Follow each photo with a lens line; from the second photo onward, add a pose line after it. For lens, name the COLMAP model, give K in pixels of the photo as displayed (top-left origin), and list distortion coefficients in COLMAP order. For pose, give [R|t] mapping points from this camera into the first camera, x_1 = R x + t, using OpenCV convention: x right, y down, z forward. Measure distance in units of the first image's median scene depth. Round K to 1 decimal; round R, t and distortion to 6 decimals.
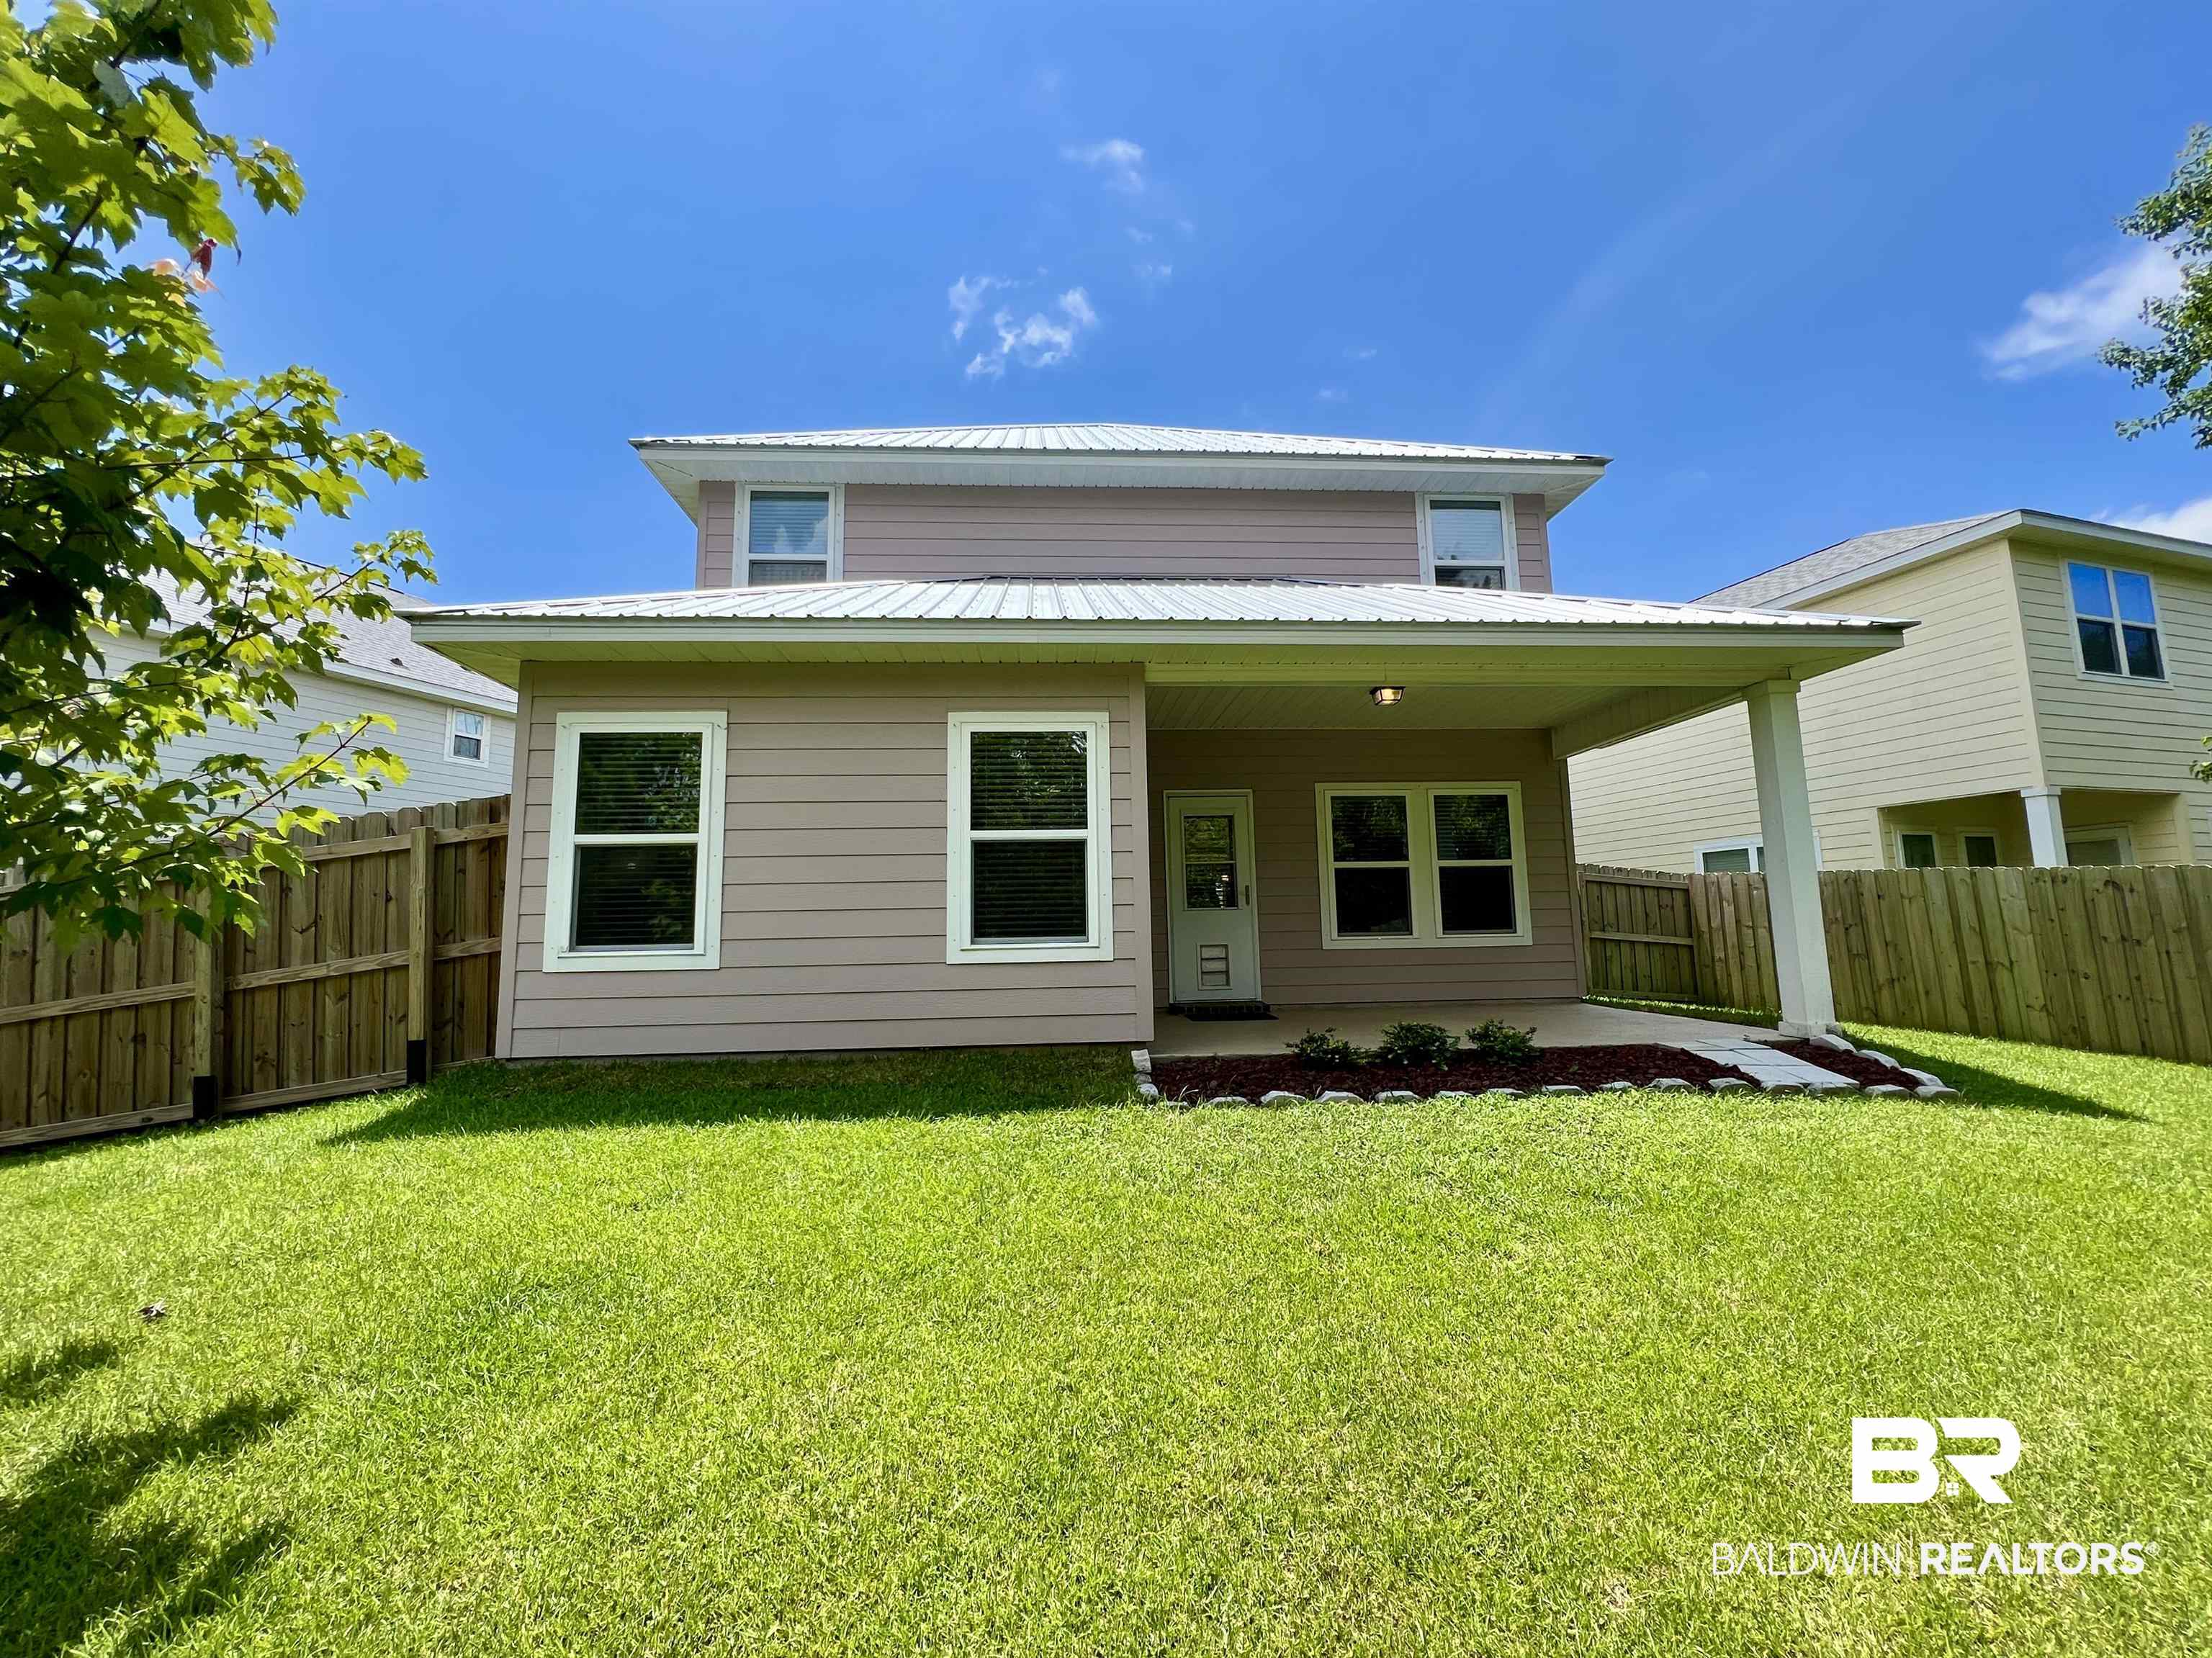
lens RADIAL K [[888.7, 0, 1099.4], [0, 888.7, 829.4], [0, 0, 1]] dist [-0.000759, 0.000012]
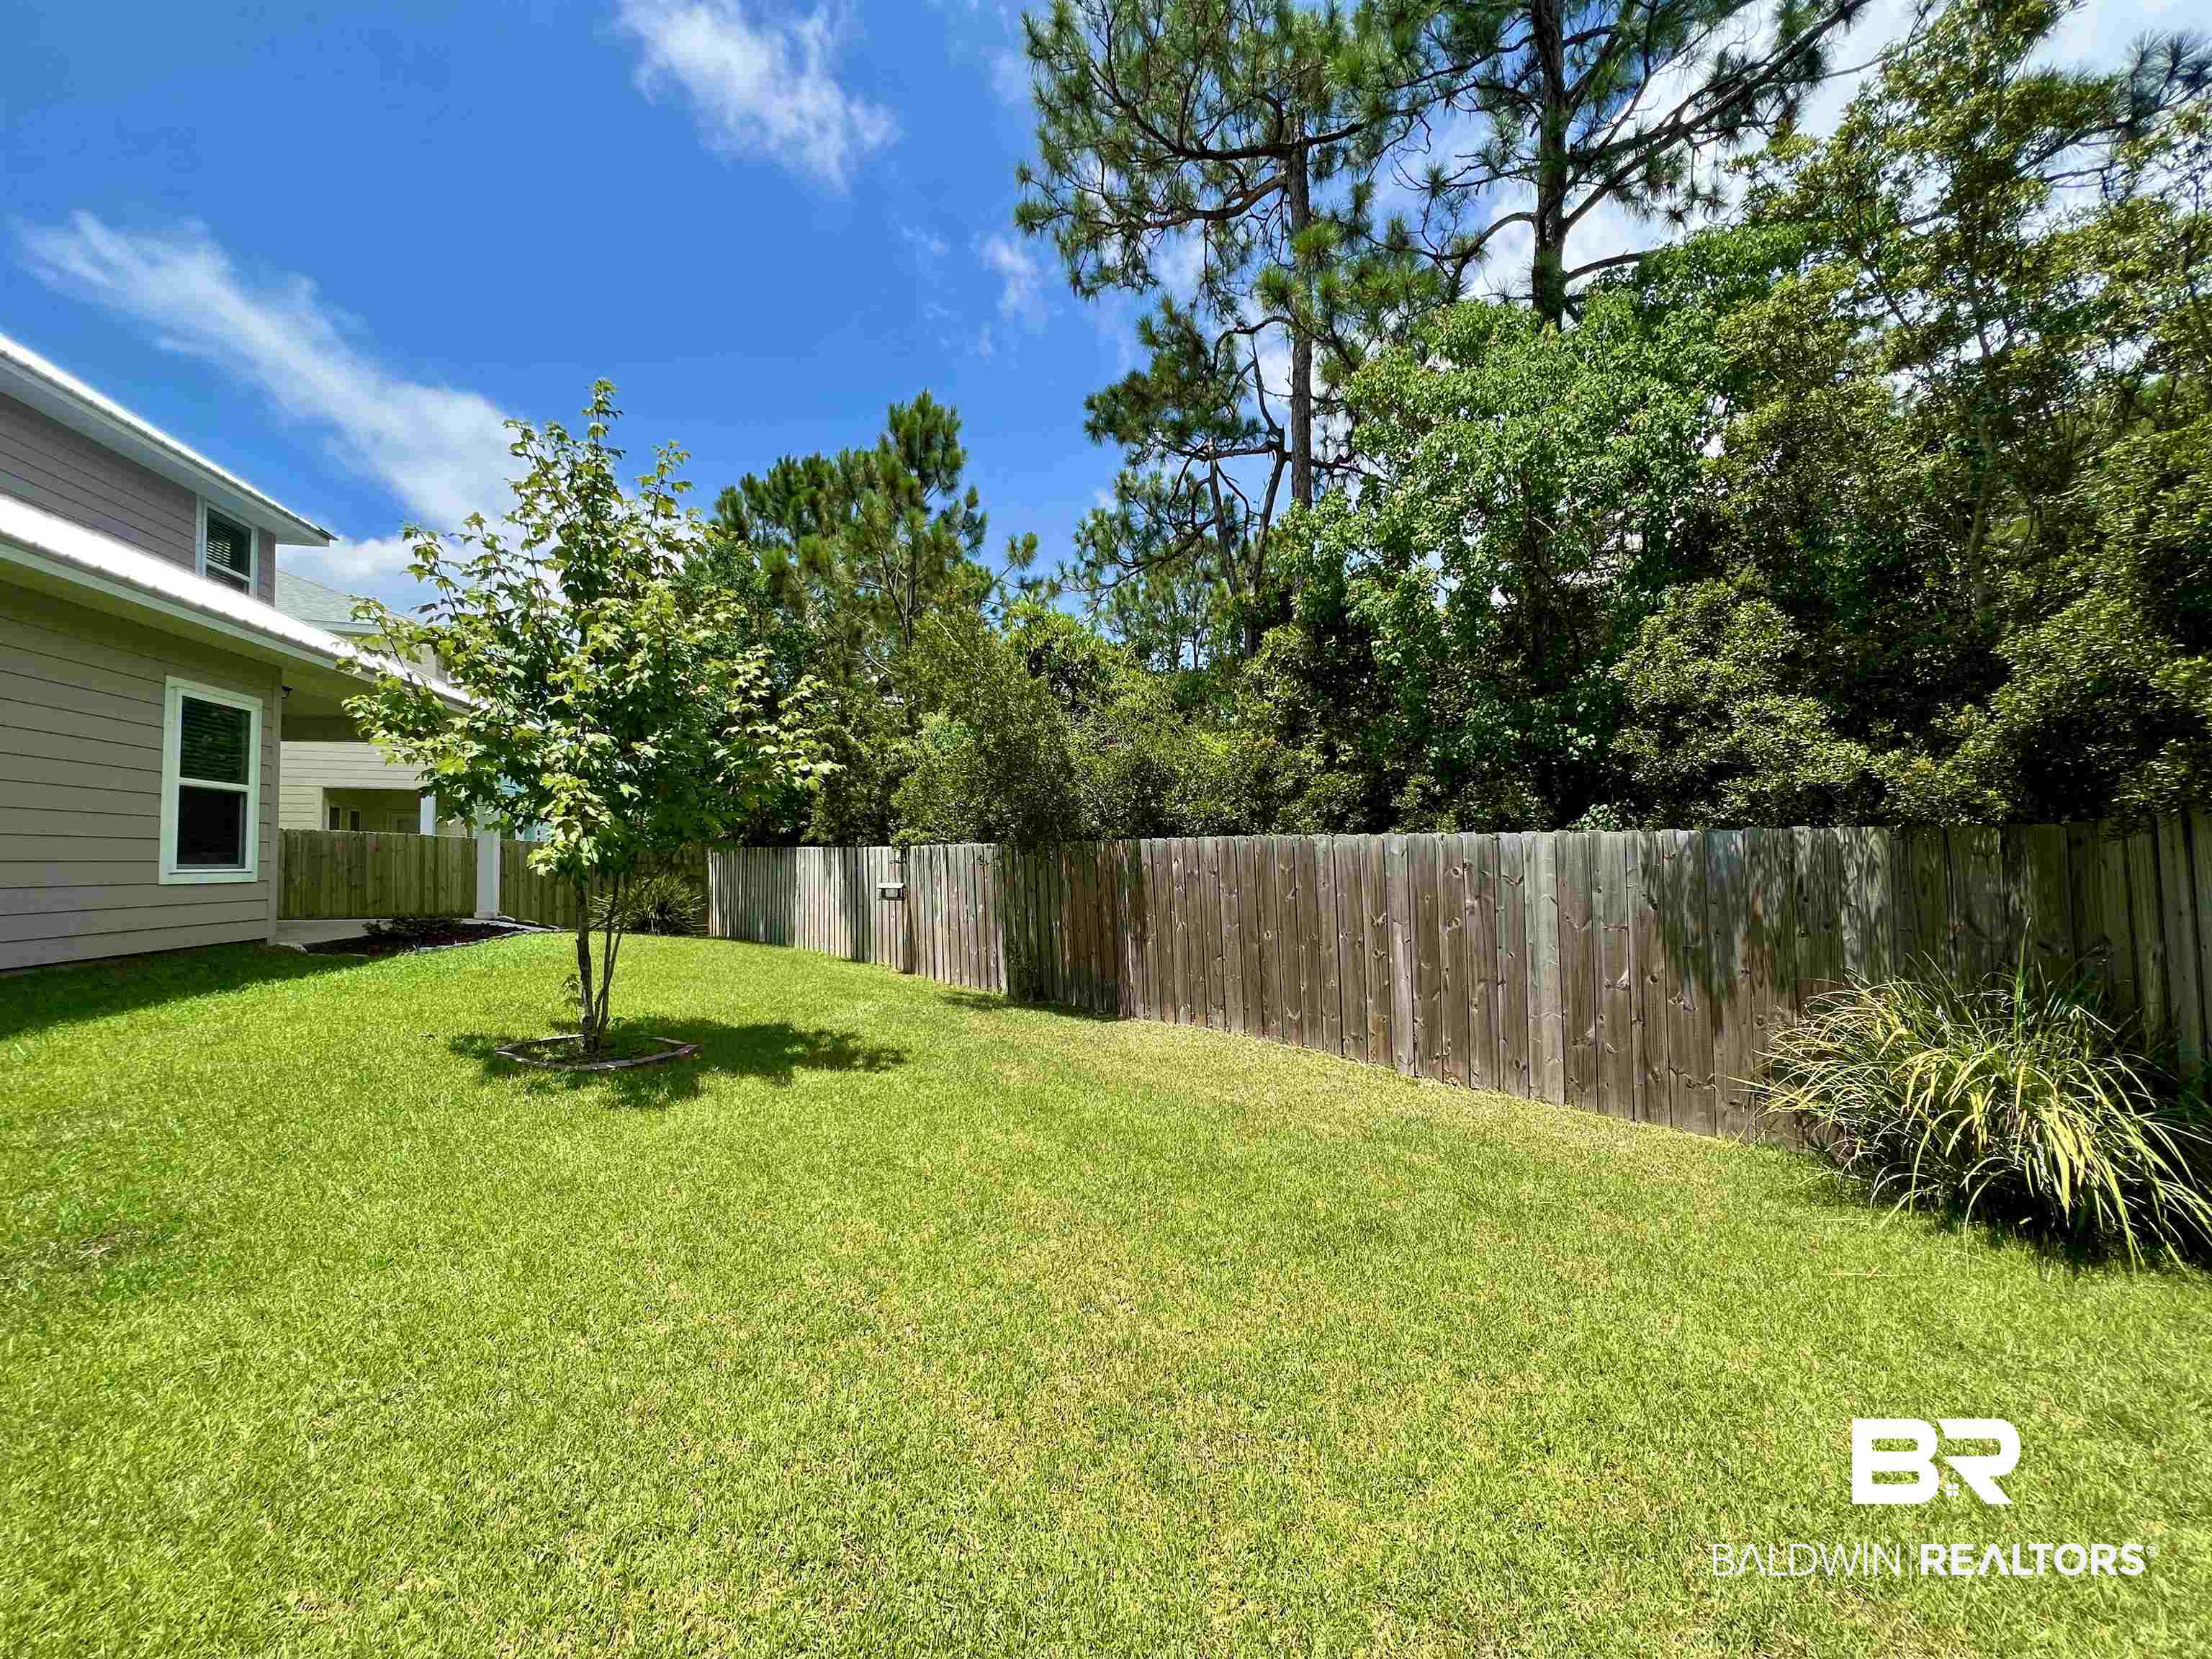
lens RADIAL K [[883.5, 0, 1111.5], [0, 883.5, 816.3], [0, 0, 1]] dist [-0.000738, 0.000635]
pose [[-0.149988, 0.071281, 0.986115, -1.025890], [-0.107915, 0.990258, -0.087994, 0.015738], [-0.982781, -0.119614, -0.140835, -0.068945]]
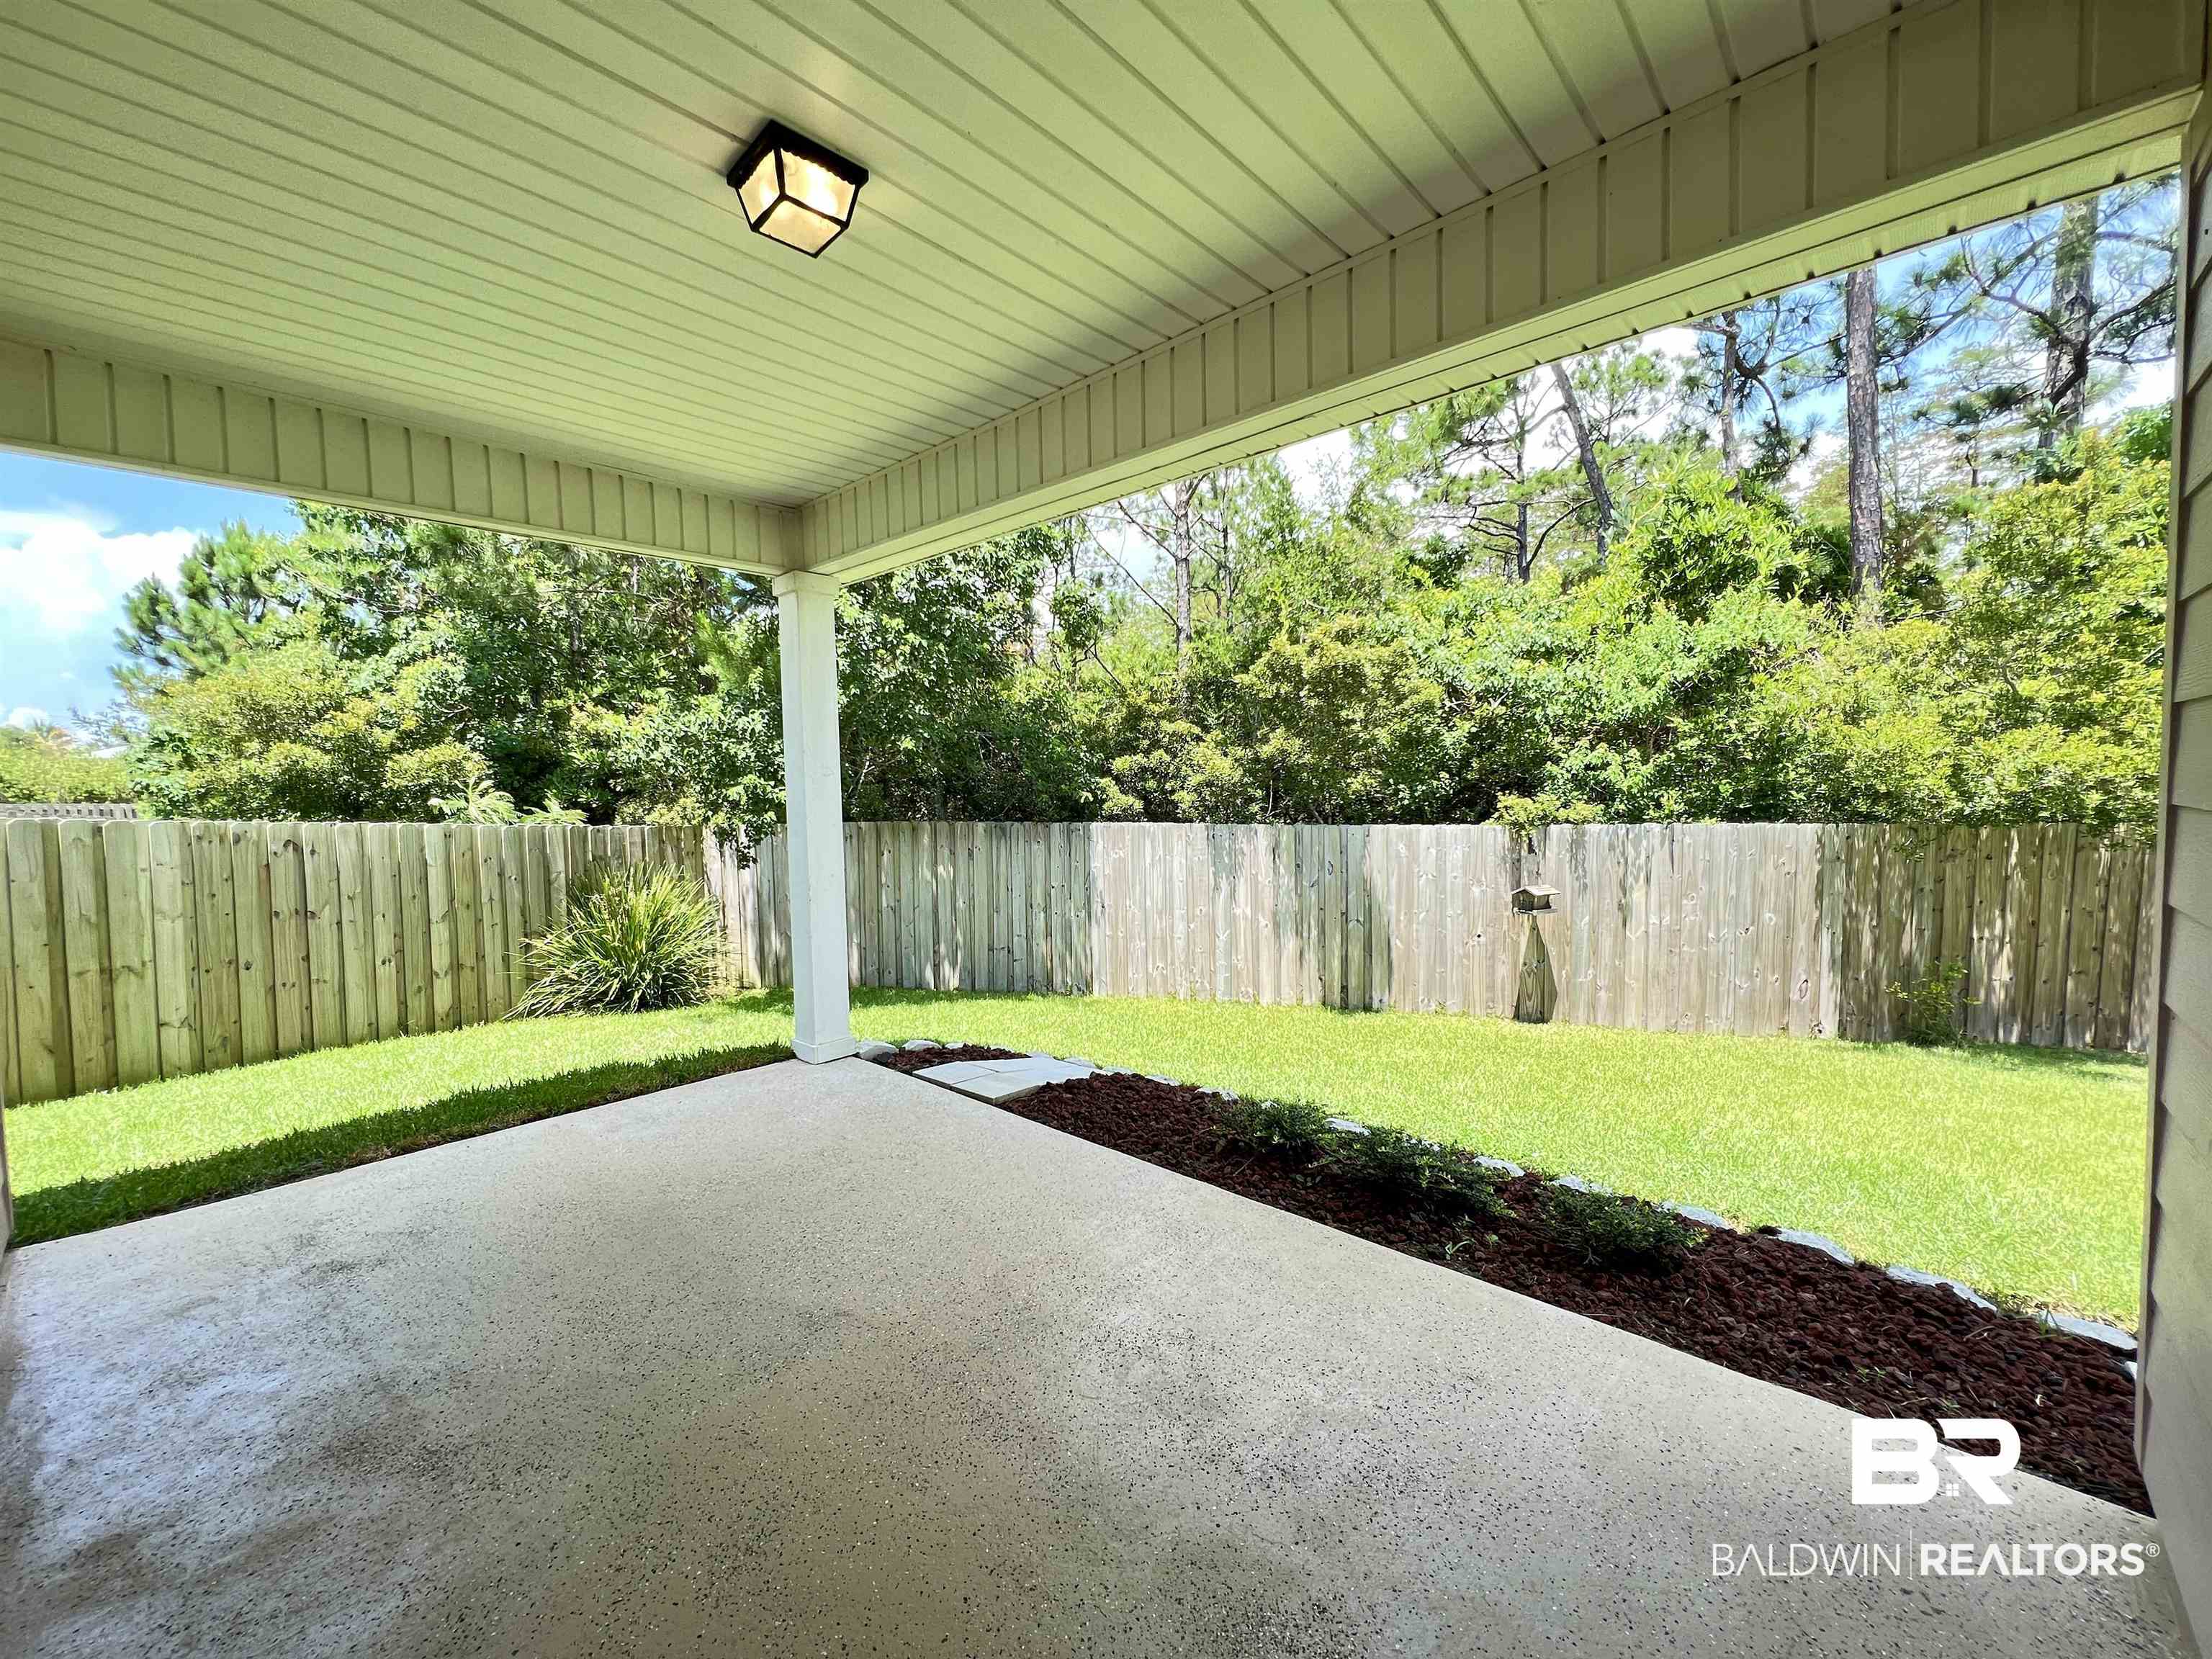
lens RADIAL K [[885.3, 0, 1101.0], [0, 885.3, 820.7], [0, 0, 1]] dist [-0.001770, 0.000440]
pose [[-0.688170, 0.001666, 0.725548, 0.053852], [-0.054099, 0.997096, -0.053601, 0.040457], [-0.723530, -0.076138, -0.686081, 0.966554]]
